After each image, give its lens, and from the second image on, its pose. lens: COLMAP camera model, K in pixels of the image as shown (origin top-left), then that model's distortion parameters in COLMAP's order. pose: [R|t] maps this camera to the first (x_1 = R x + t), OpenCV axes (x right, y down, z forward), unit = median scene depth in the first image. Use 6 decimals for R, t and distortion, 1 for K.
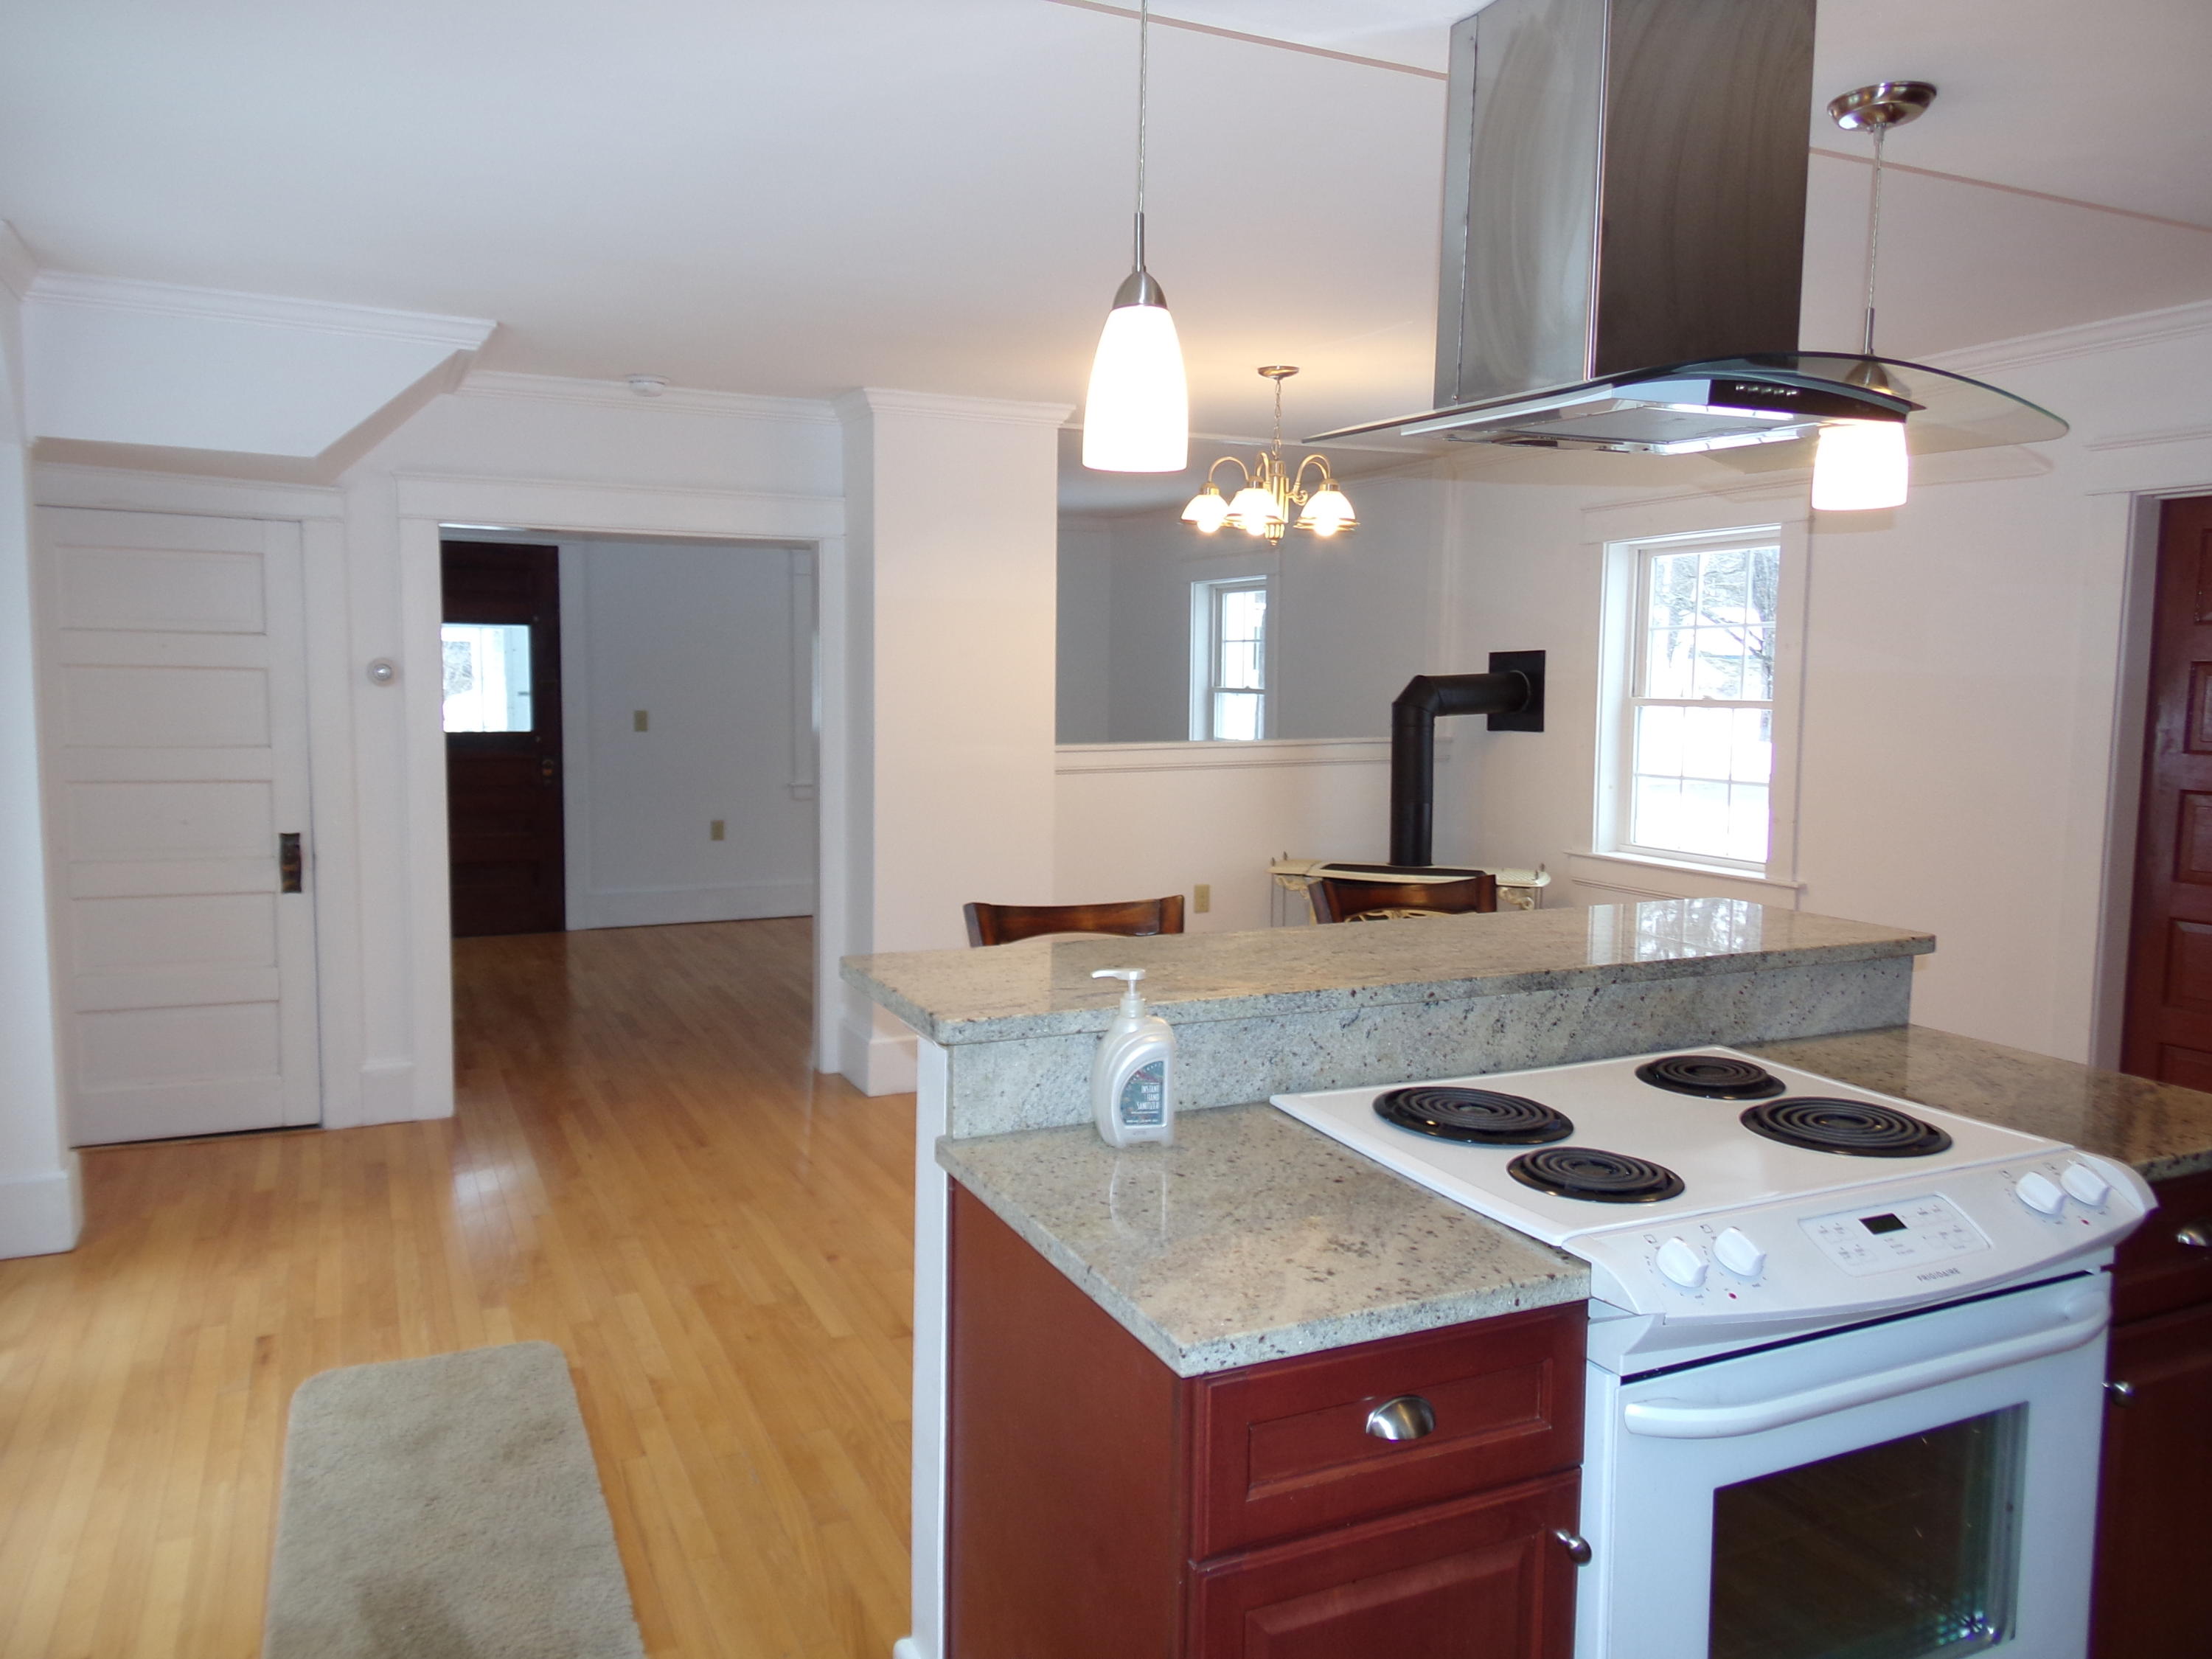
lens RADIAL K [[1548.2, 0, 1099.0], [0, 1548.2, 814.3], [0, 0, 1]] dist [0.001692, -0.002341]
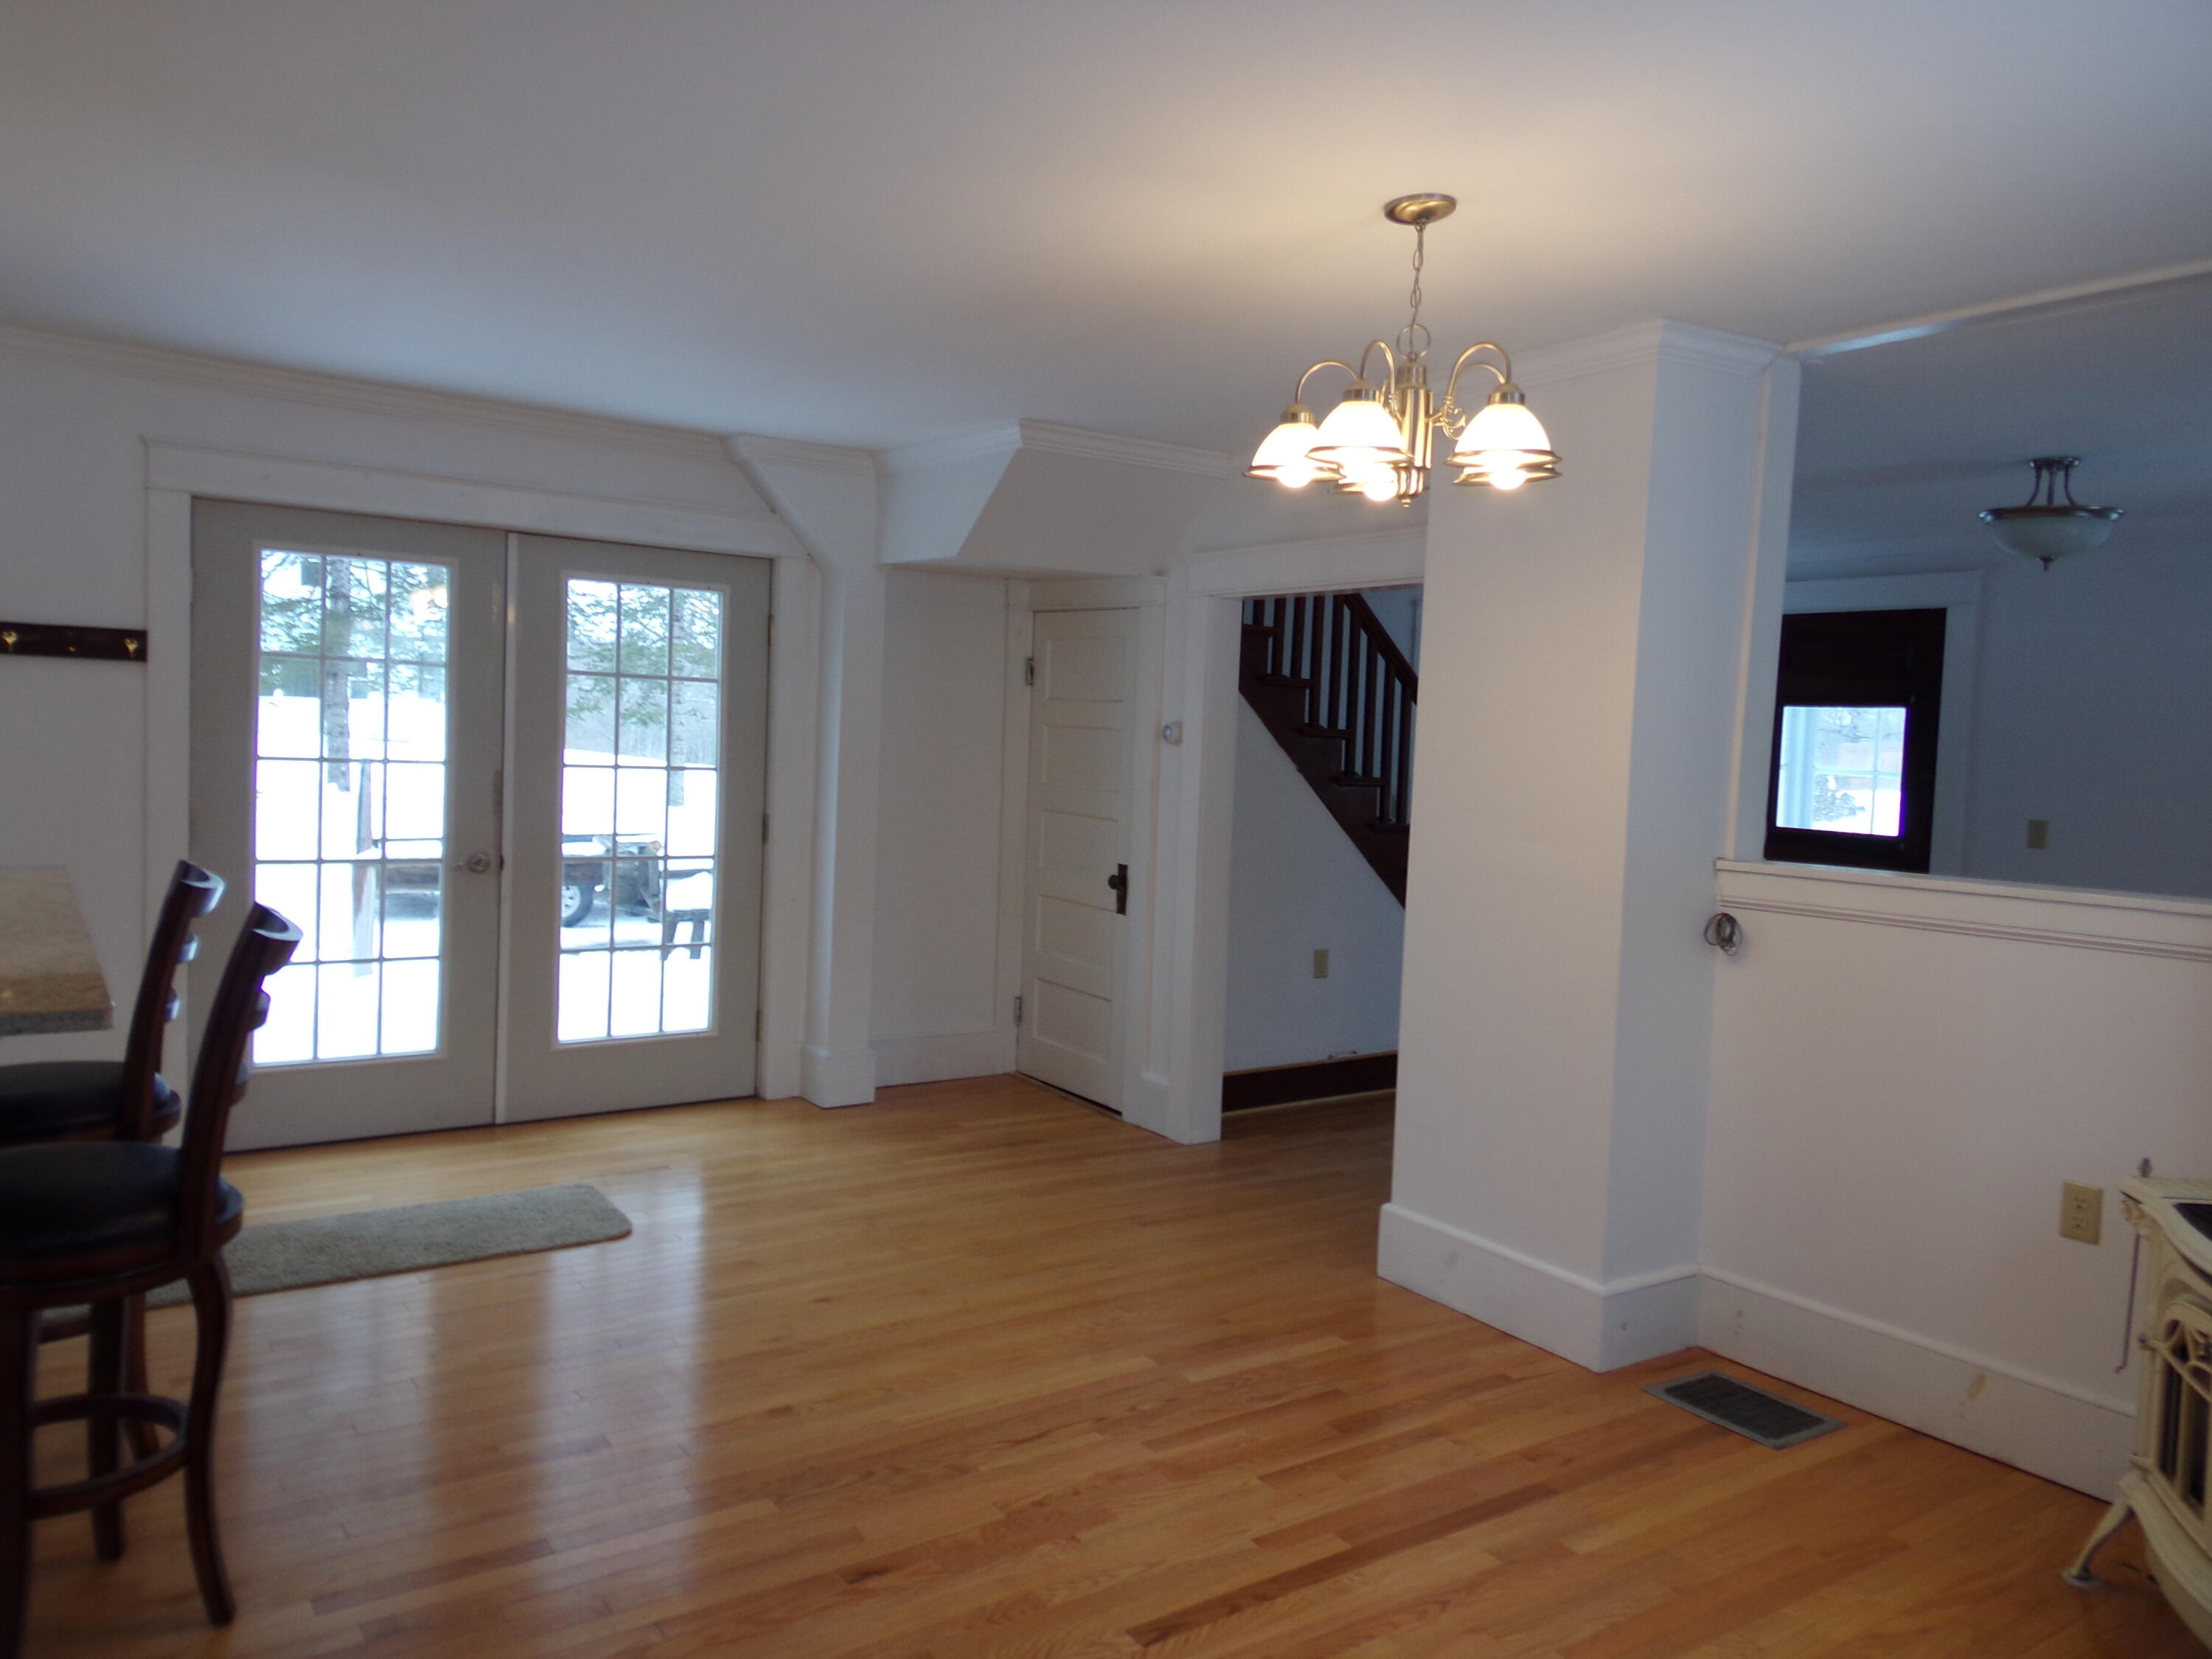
lens RADIAL K [[1548.2, 0, 1099.0], [0, 1548.2, 814.3], [0, 0, 1]] dist [0.001692, -0.002341]
pose [[0.157524, 0.050737, -0.986211, 0.660410], [-0.129106, 0.991166, 0.030370, -0.060875], [0.979039, 0.122542, 0.162683, 0.781346]]
